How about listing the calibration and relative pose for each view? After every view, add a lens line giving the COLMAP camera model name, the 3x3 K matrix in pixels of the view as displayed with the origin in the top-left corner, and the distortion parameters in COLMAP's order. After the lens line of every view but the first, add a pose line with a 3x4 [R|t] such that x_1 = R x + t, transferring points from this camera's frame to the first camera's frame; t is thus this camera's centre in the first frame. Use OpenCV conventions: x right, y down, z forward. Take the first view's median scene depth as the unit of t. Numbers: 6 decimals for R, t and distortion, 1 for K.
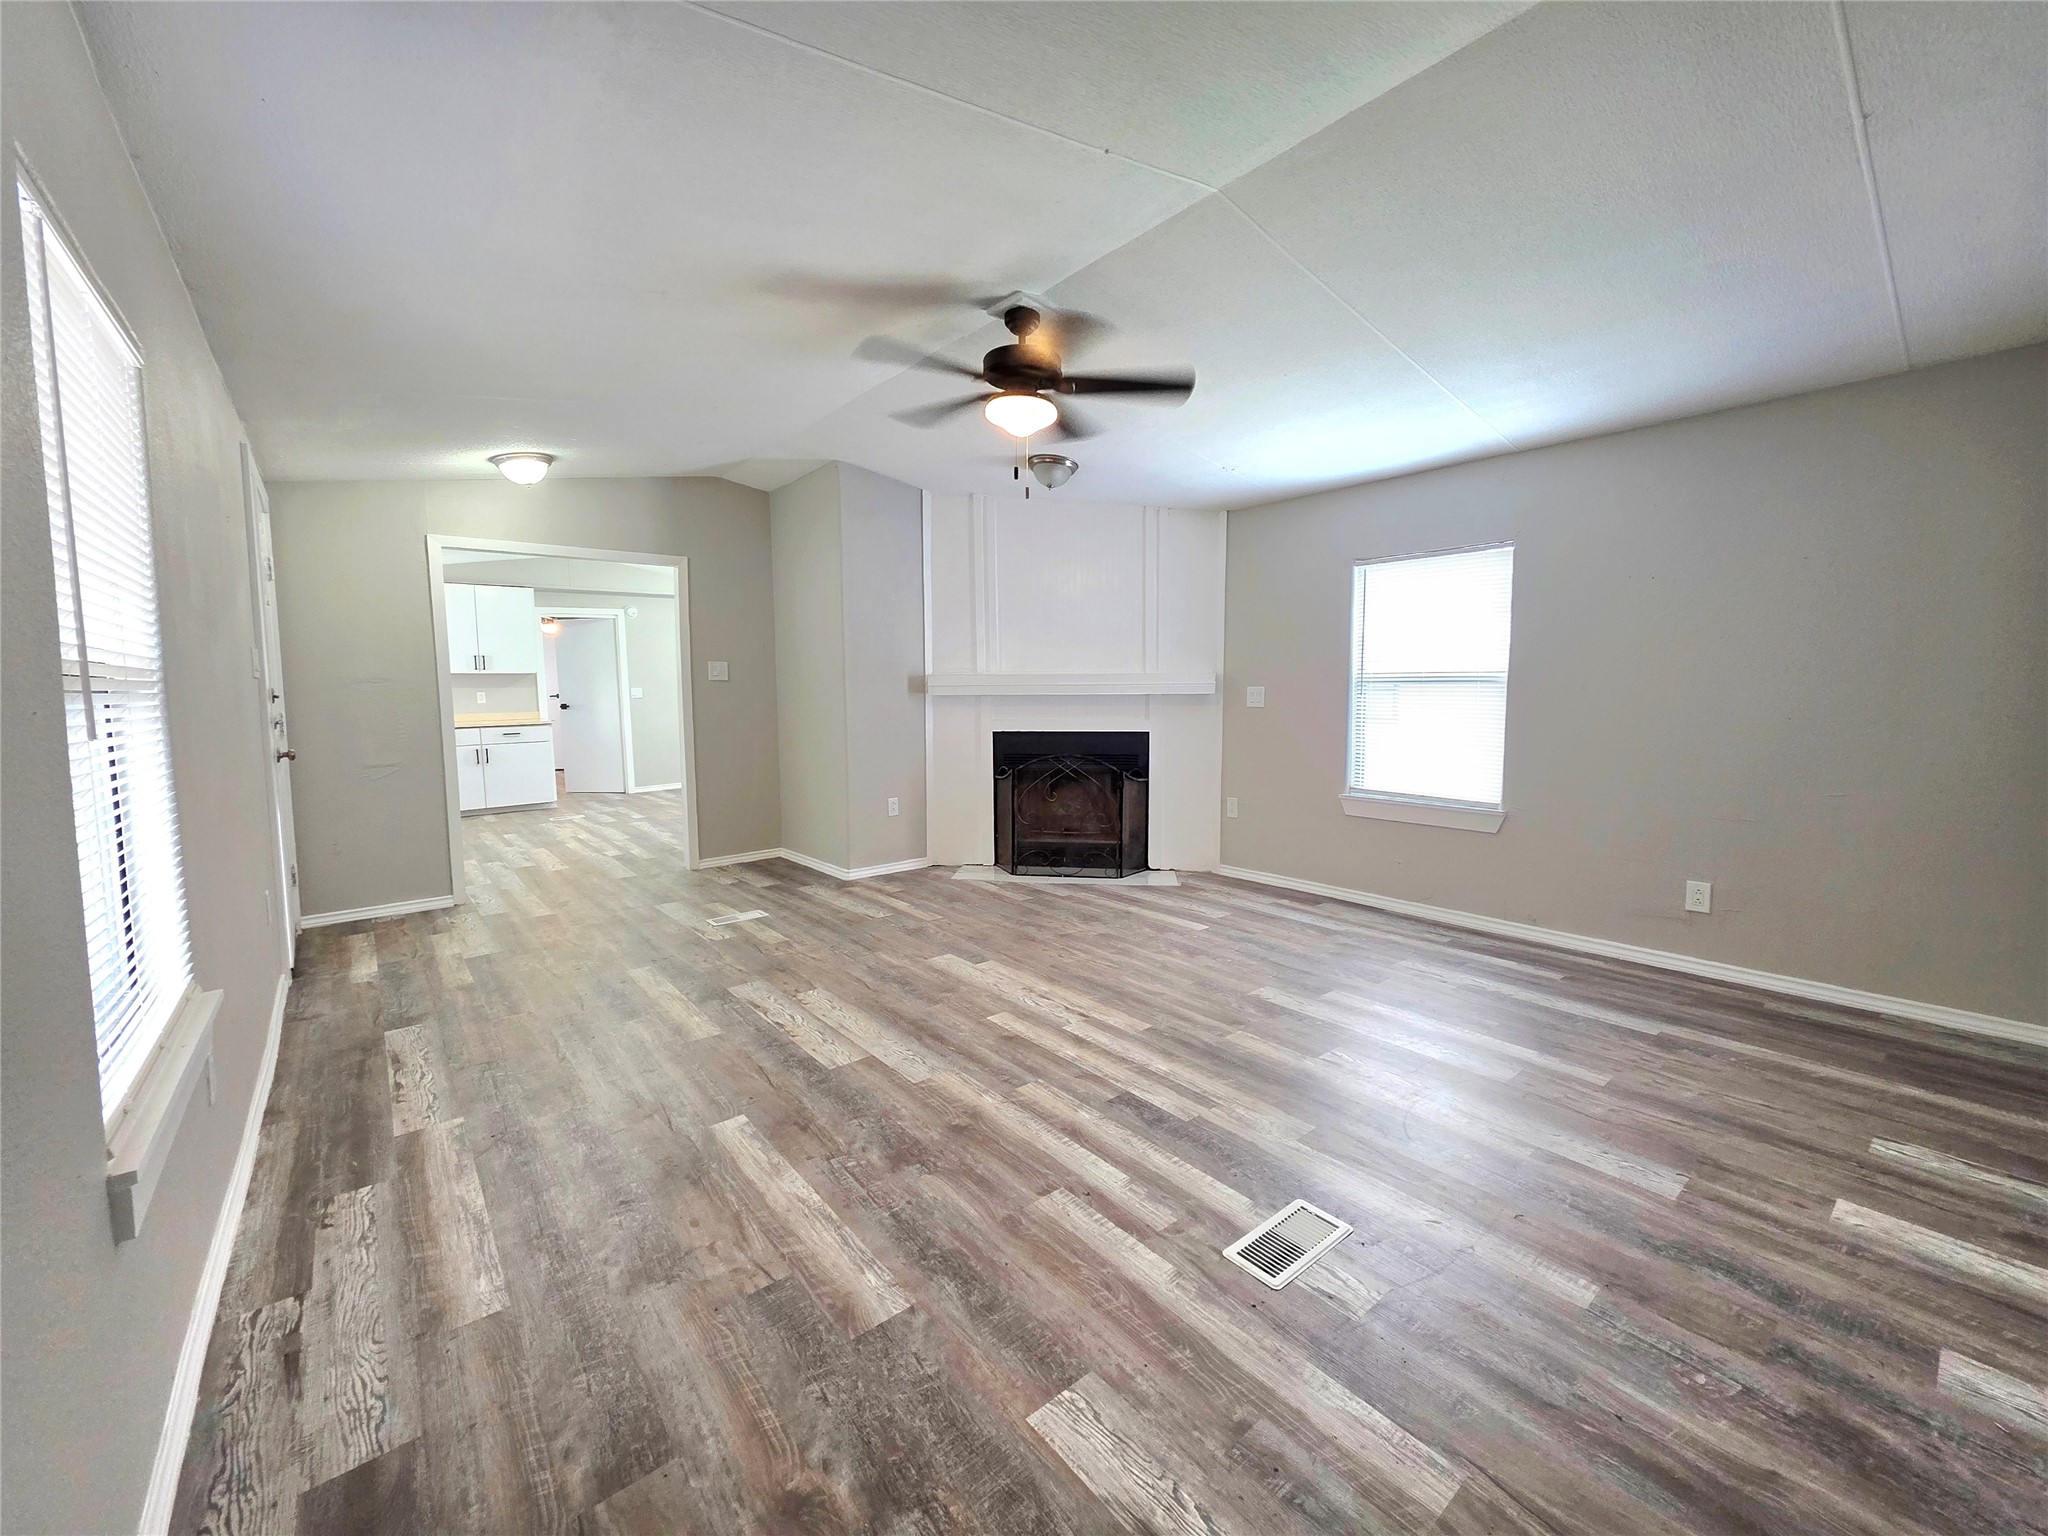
lens RADIAL K [[815.1, 0, 1026.9], [0, 815.1, 754.0], [0, 0, 1]] dist [0.004402, -0.000932]
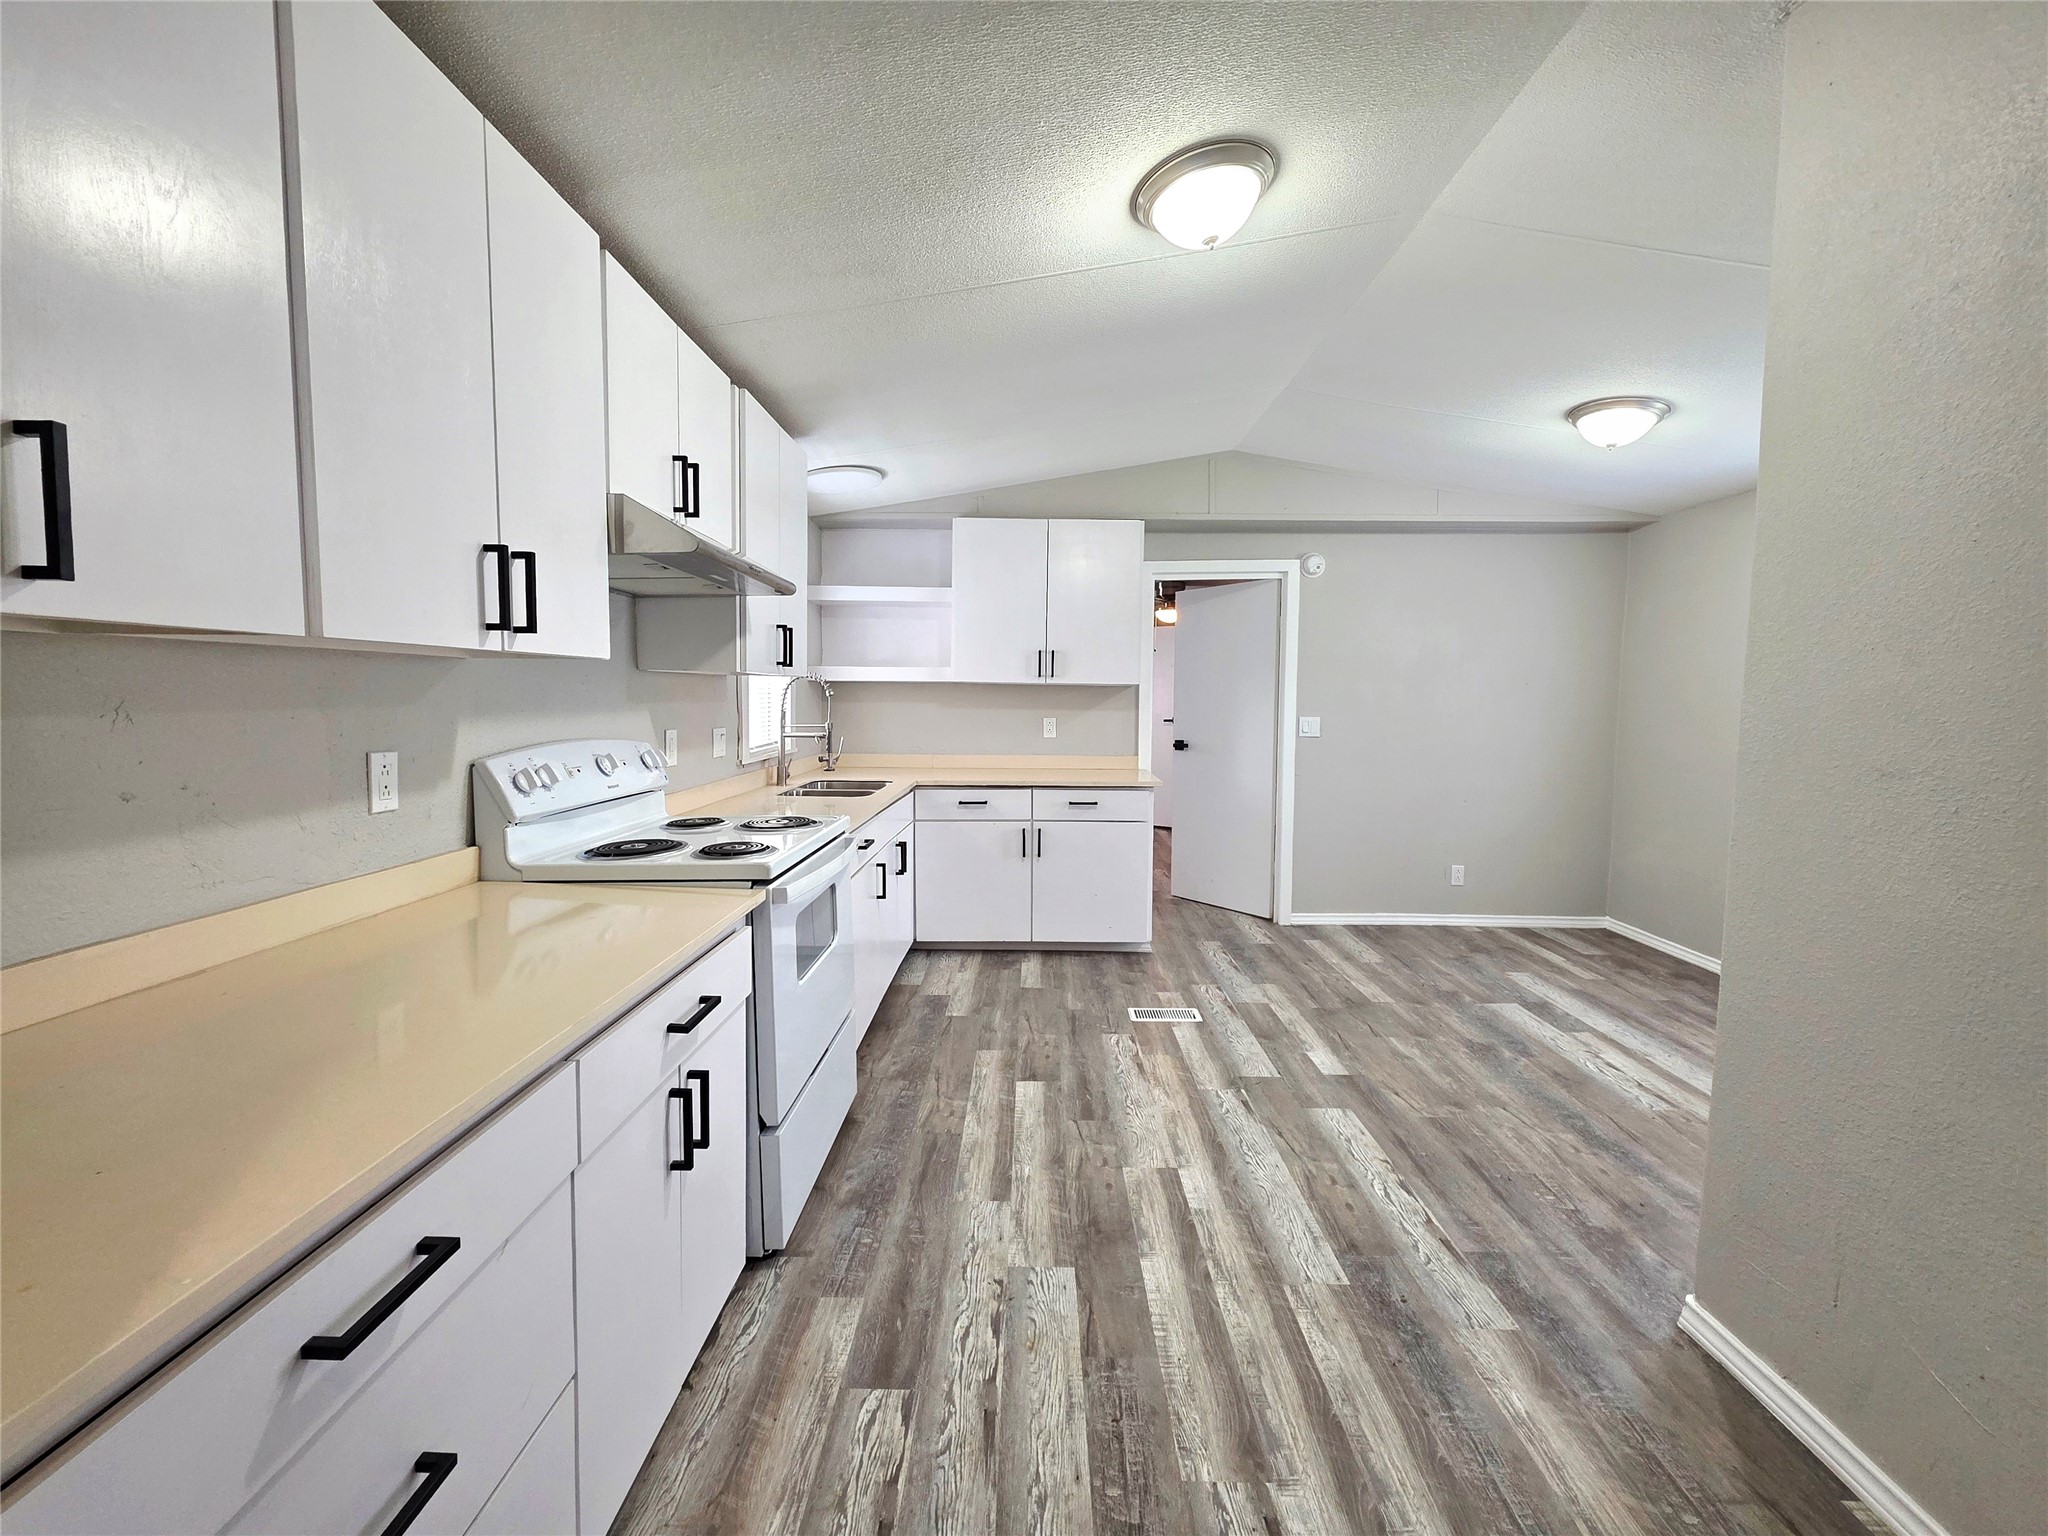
lens RADIAL K [[815.1, 0, 1020.1], [0, 815.1, 756.6], [0, 0, 1]] dist [0.004402, -0.000932]
pose [[0.759232, 0.066178, -0.647447, -1.036355], [-0.078264, 0.996881, 0.010119, -0.171205], [0.646097, 0.042989, 0.762043, 1.815471]]
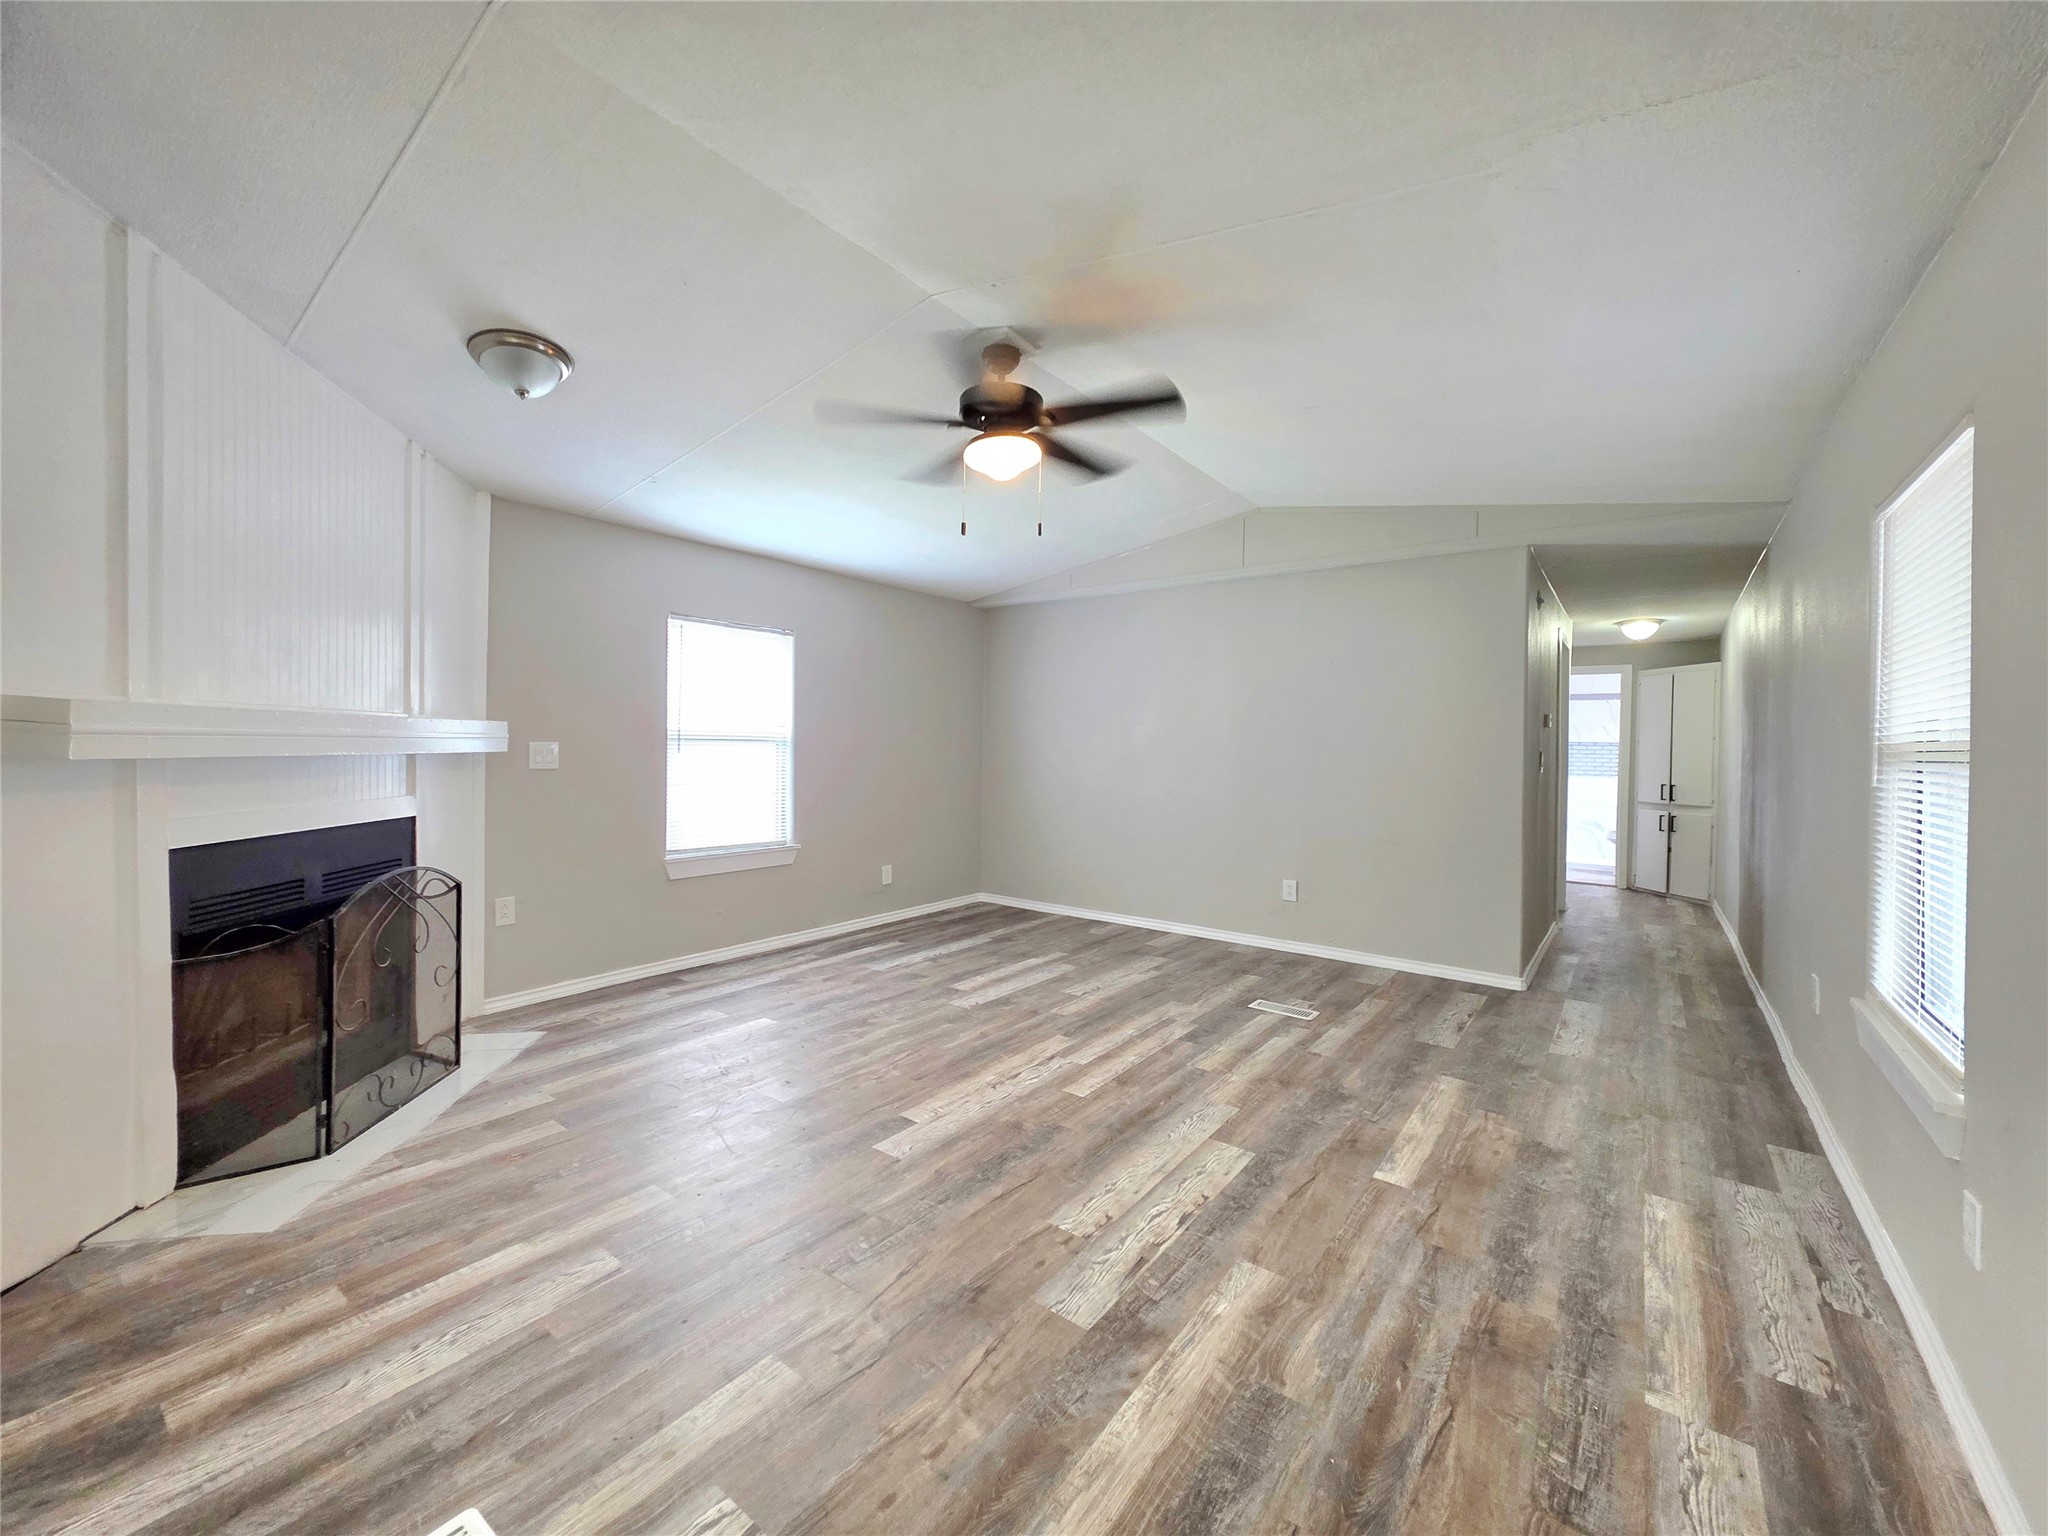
lens RADIAL K [[815.1, 0, 1017.5], [0, 815.1, 756.8], [0, 0, 1]] dist [0.004402, -0.000932]
pose [[-0.226800, -0.010165, 0.973888, -1.067909], [0.068216, 0.997324, 0.026296, -0.113102], [-0.971550, 0.072398, -0.225499, 1.411072]]
